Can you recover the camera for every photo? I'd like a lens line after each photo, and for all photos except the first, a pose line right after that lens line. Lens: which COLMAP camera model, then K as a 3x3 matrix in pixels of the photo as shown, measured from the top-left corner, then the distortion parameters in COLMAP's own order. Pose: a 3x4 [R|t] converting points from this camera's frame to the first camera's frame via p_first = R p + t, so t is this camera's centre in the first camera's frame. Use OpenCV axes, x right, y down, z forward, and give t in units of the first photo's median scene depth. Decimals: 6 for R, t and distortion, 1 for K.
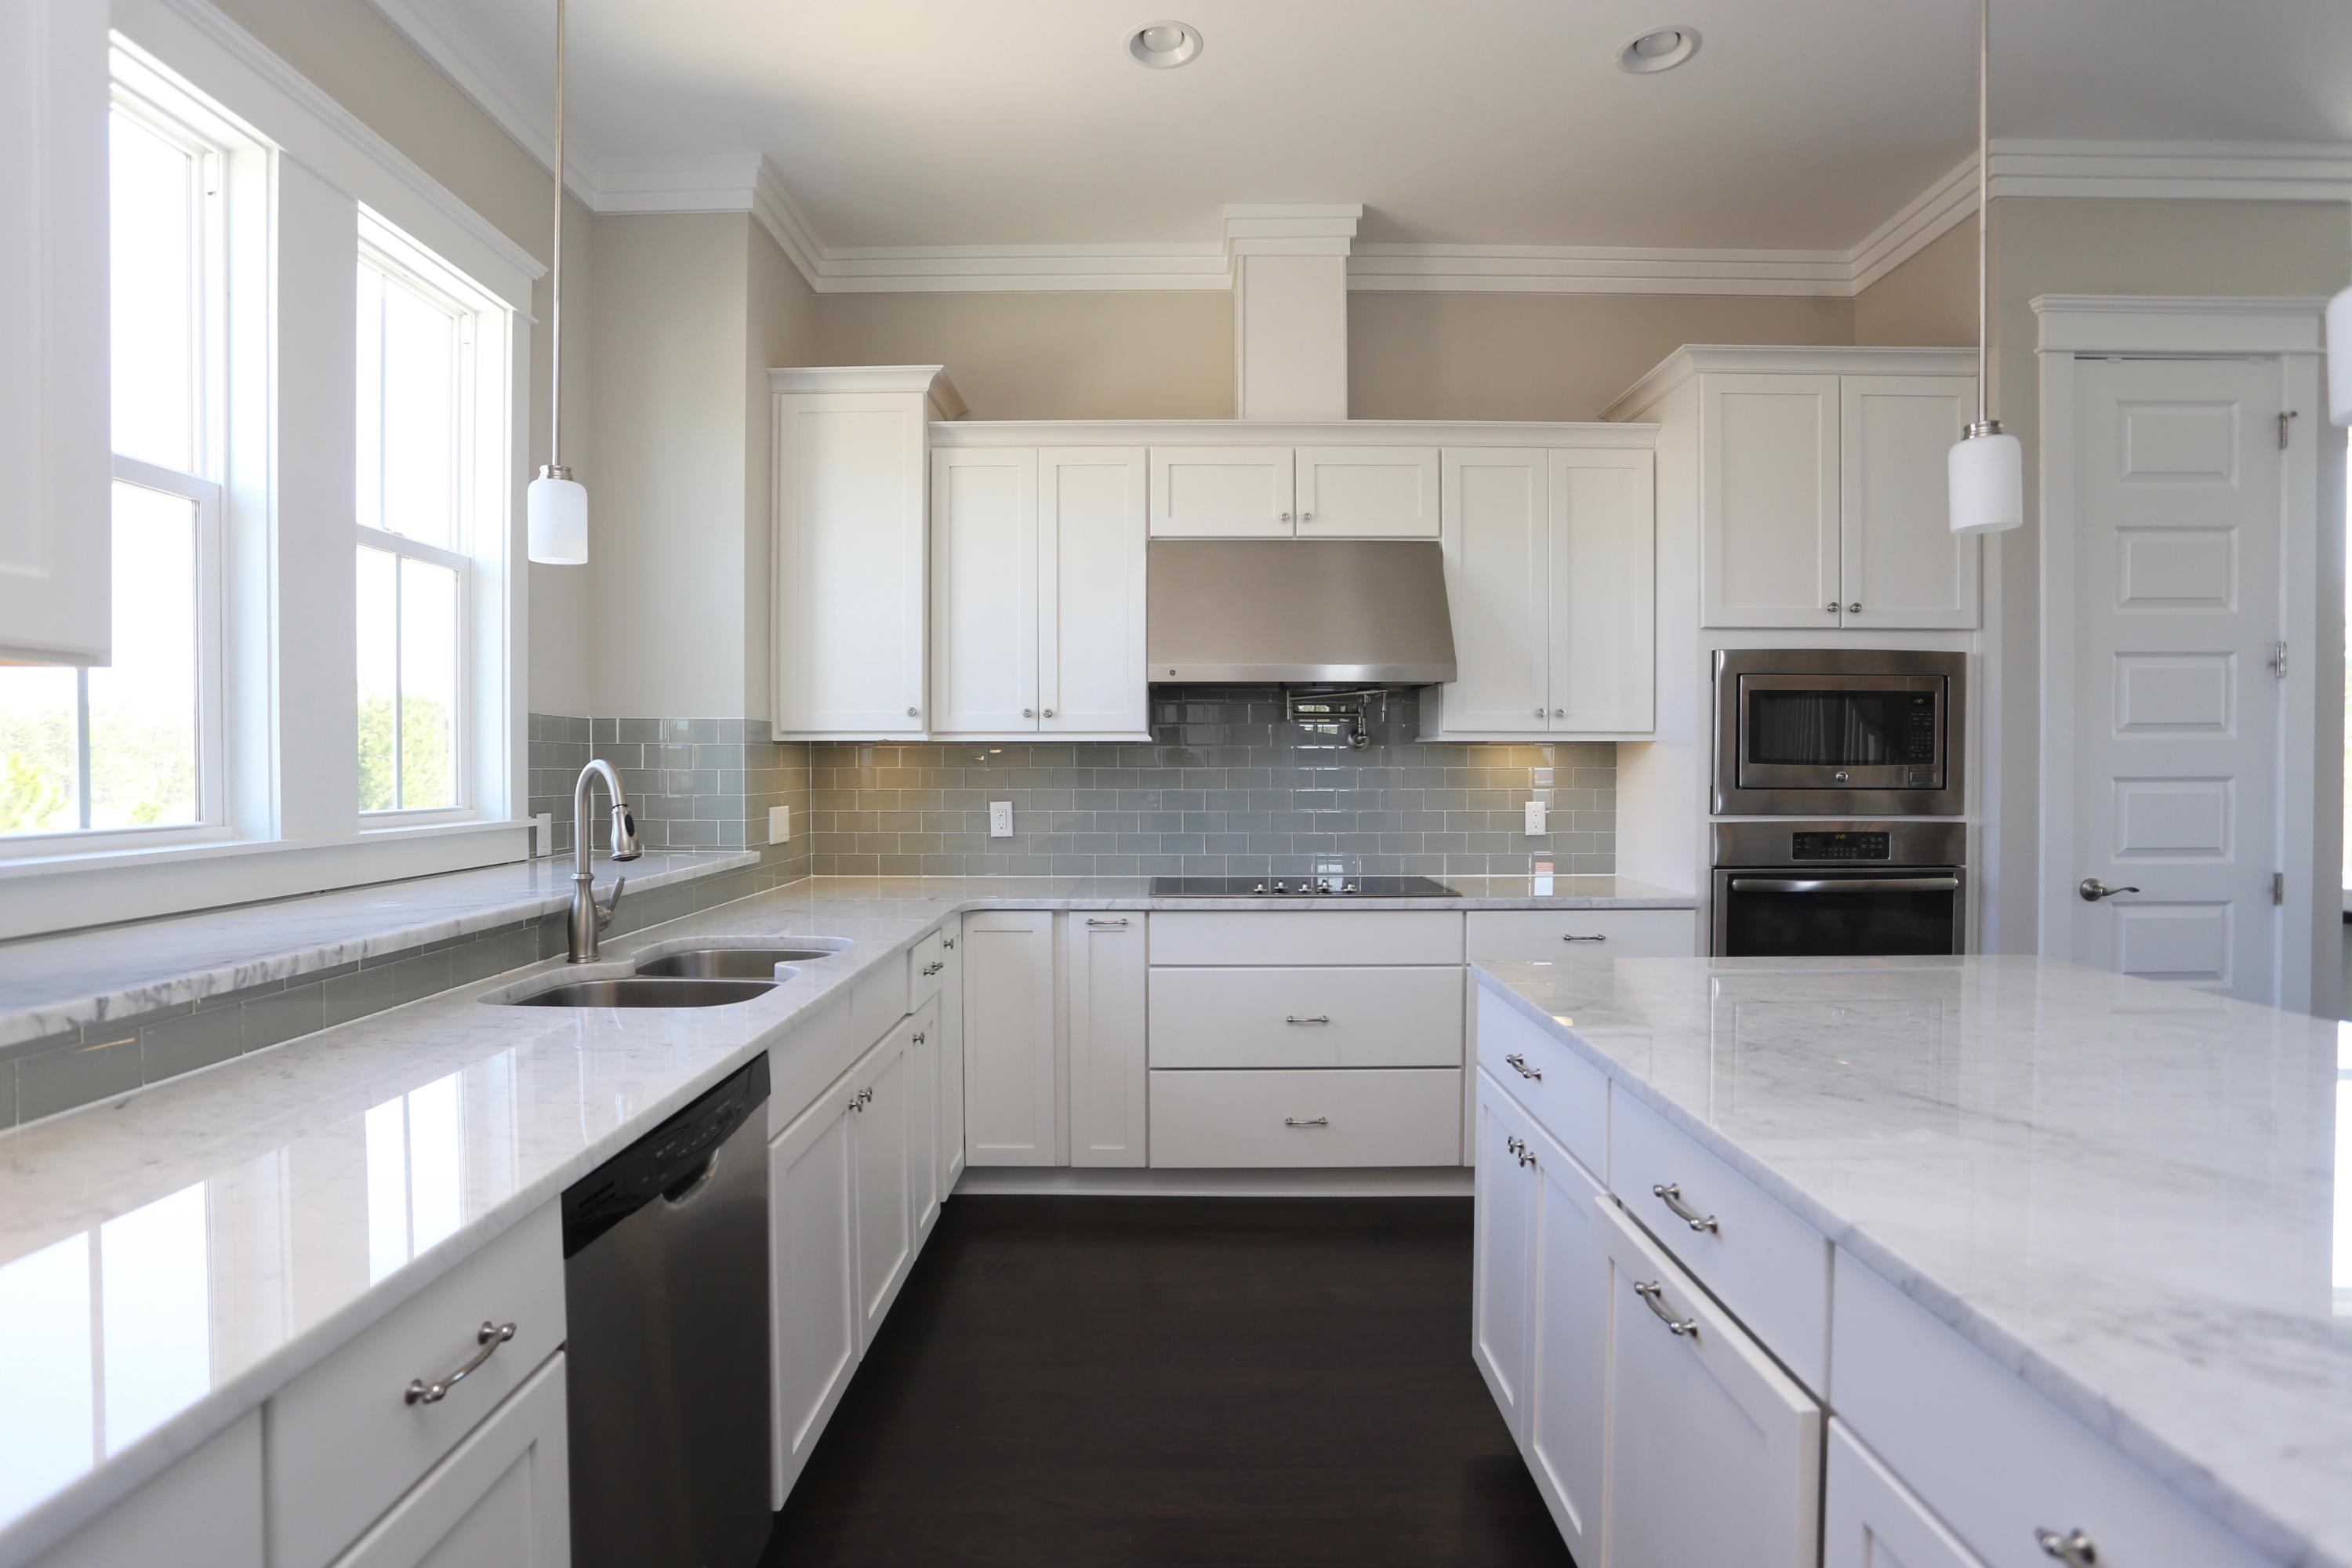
lens RADIAL K [[1156.0, 0, 1157.9], [0, 1156.0, 782.1], [0, 0, 1]] dist [-0.068912, 0.031437]
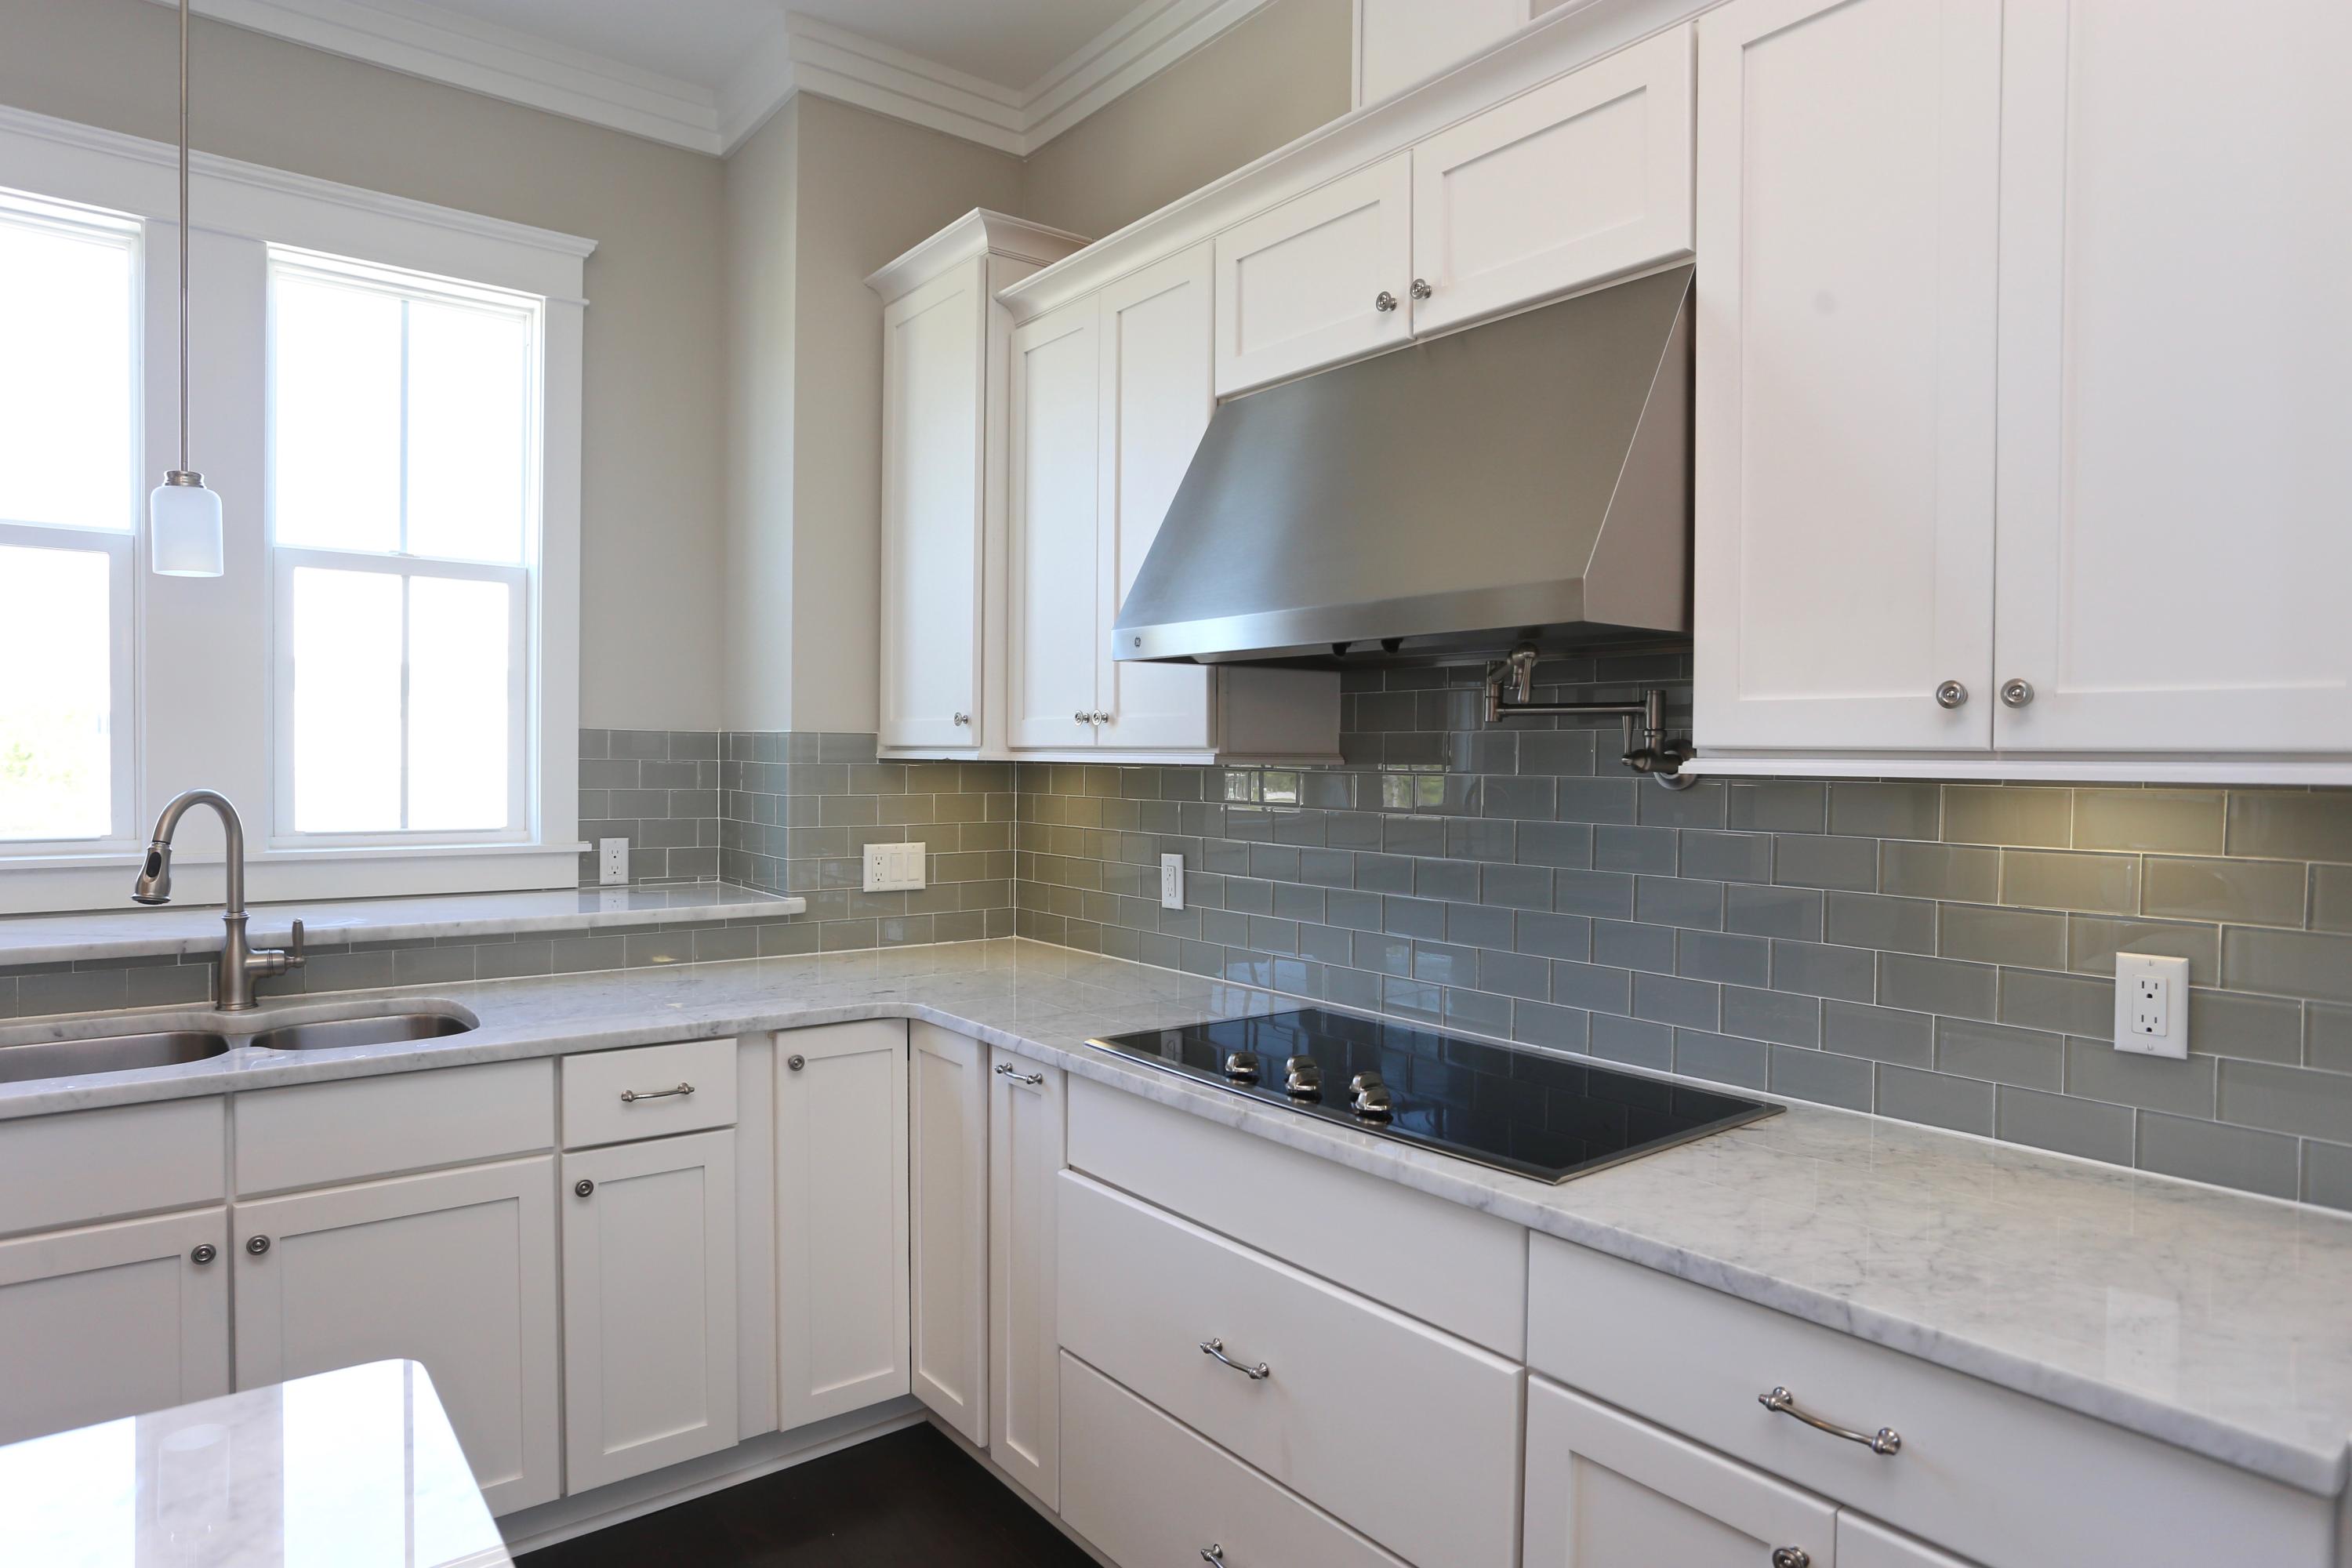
lens RADIAL K [[1334.2, 0, 1176.0], [0, 1334.2, 784.0], [0, 0, 1]] dist [-0.058886, 0.001069]
pose [[0.625546, 0.024159, -0.779813, 0.526352], [-0.026877, 0.999594, 0.009408, -0.034769], [0.779724, 0.015074, 0.625942, 0.635850]]
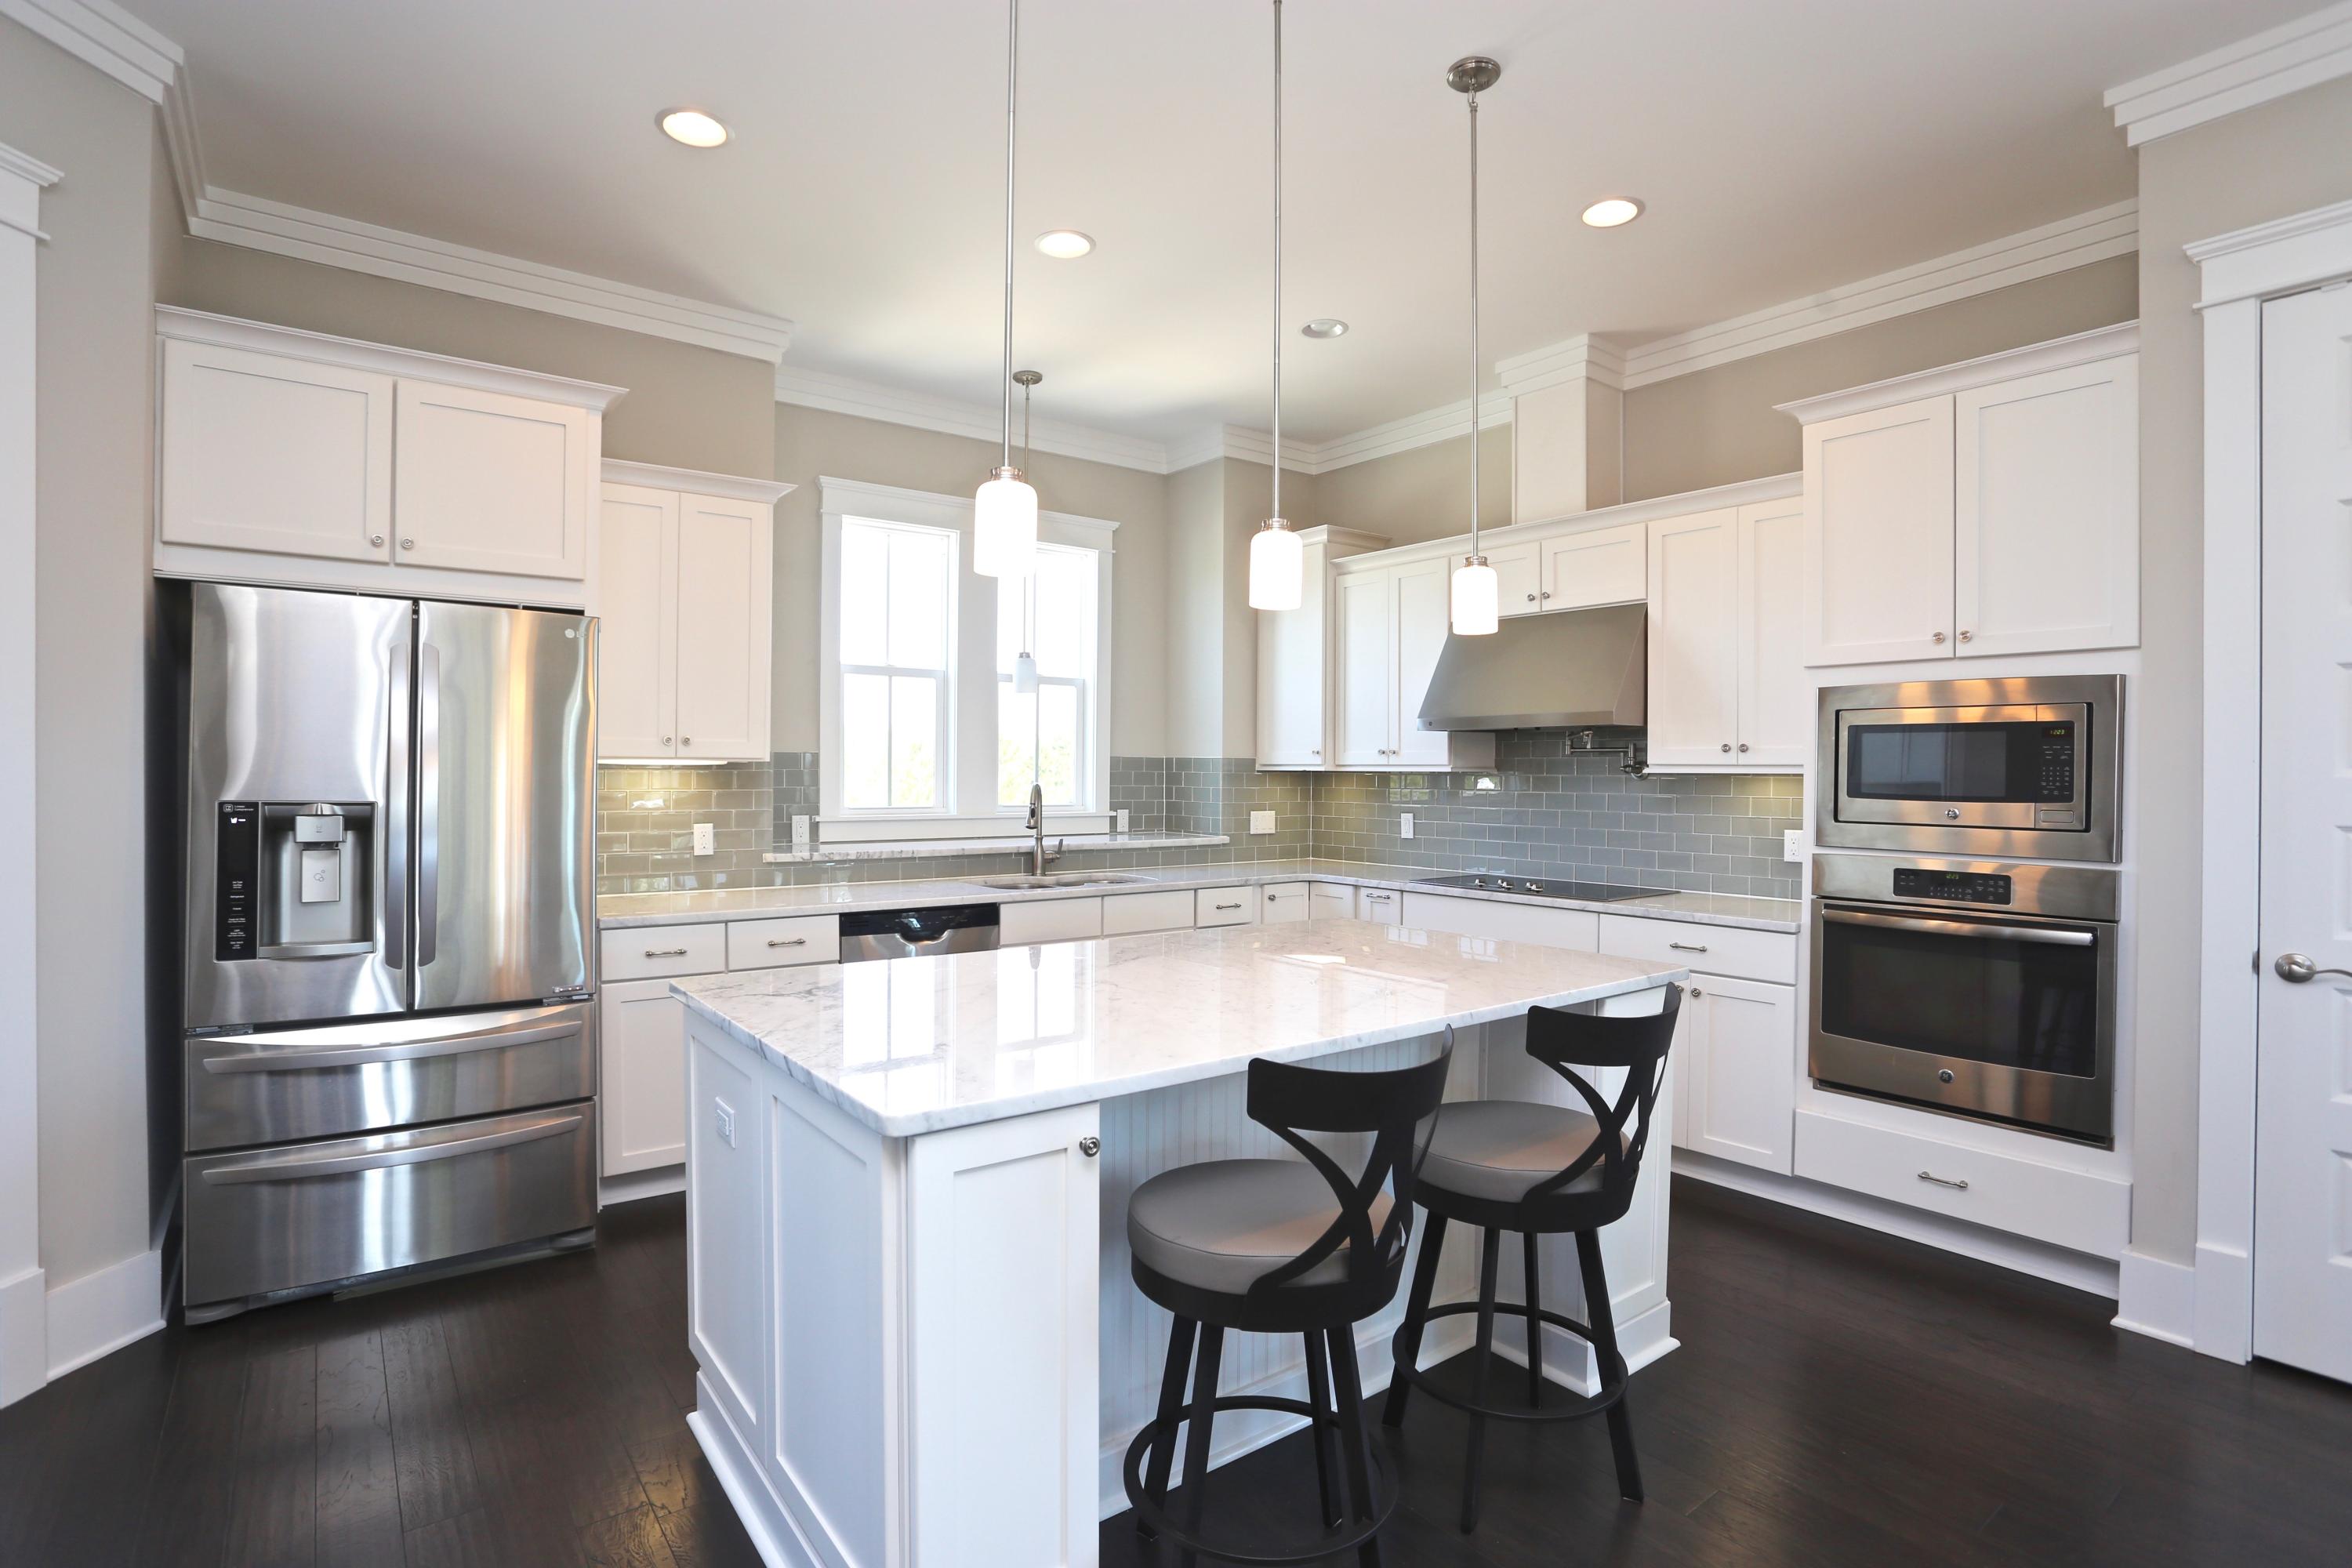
lens RADIAL K [[1156.0, 0, 1157.9], [0, 1156.0, 782.1], [0, 0, 1]] dist [-0.068912, 0.031437]
pose [[0.604025, 0.012233, -0.796872, 0.945663], [-0.022692, 0.999741, -0.001853, -0.014216], [0.796643, 0.019202, 0.604146, -0.105137]]
